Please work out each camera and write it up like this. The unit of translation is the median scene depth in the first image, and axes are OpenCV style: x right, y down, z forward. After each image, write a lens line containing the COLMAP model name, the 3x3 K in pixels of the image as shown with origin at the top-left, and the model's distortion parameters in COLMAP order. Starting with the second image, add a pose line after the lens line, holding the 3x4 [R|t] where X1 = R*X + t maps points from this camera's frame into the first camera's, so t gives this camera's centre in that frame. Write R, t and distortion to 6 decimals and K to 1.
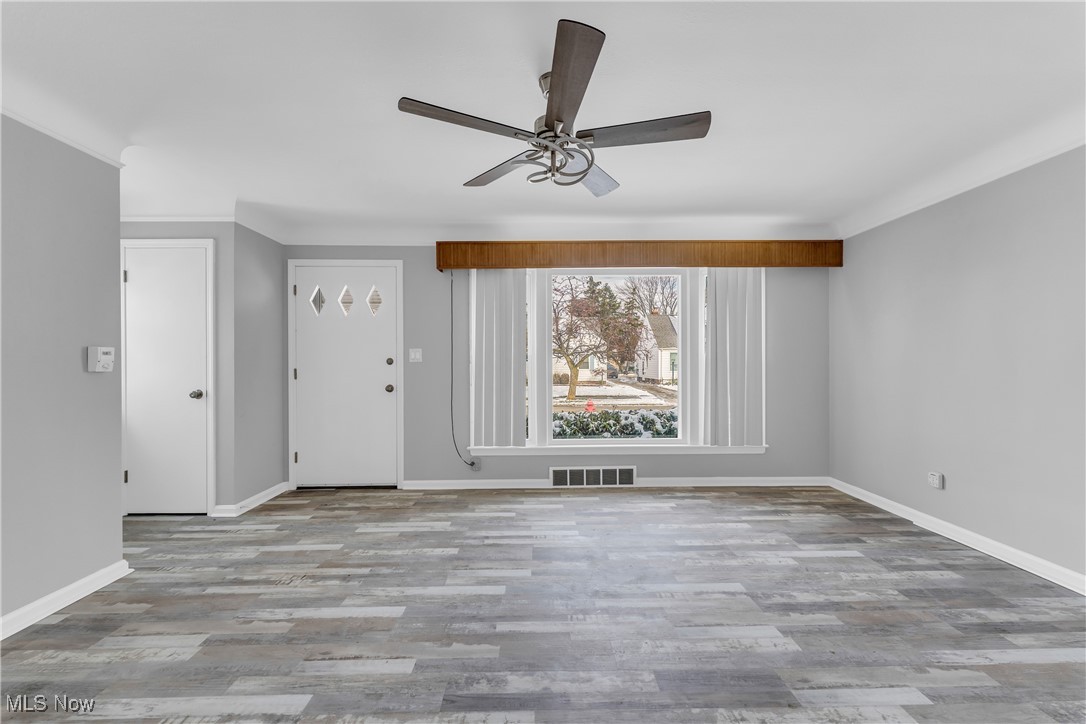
lens RADIAL K [[433.5, 0, 544.7], [0, 433.5, 364.1], [0, 0, 1]] dist [-0.001576, -0.000309]
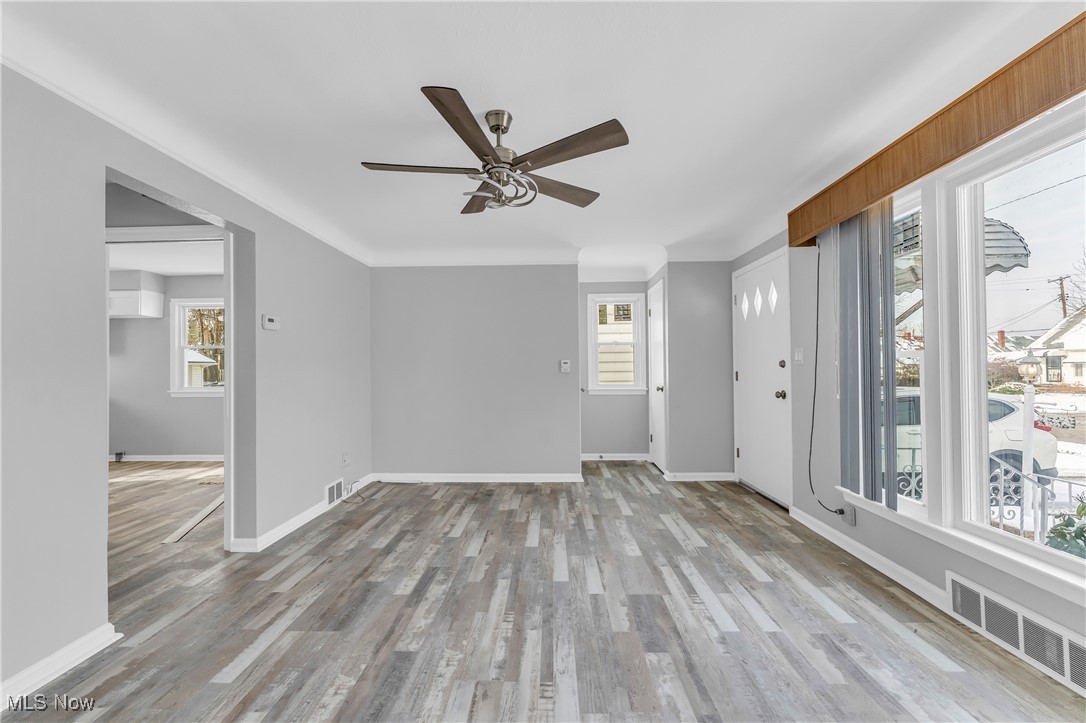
lens RADIAL K [[433.5, 0, 537.9], [0, 433.5, 361.0], [0, 0, 1]] dist [-0.001576, -0.000309]
pose [[-0.045551, -0.017313, -0.998812, 1.139303], [0.006348, 0.999825, -0.017620, 0.000223], [0.998942, -0.007143, -0.045433, 1.155782]]
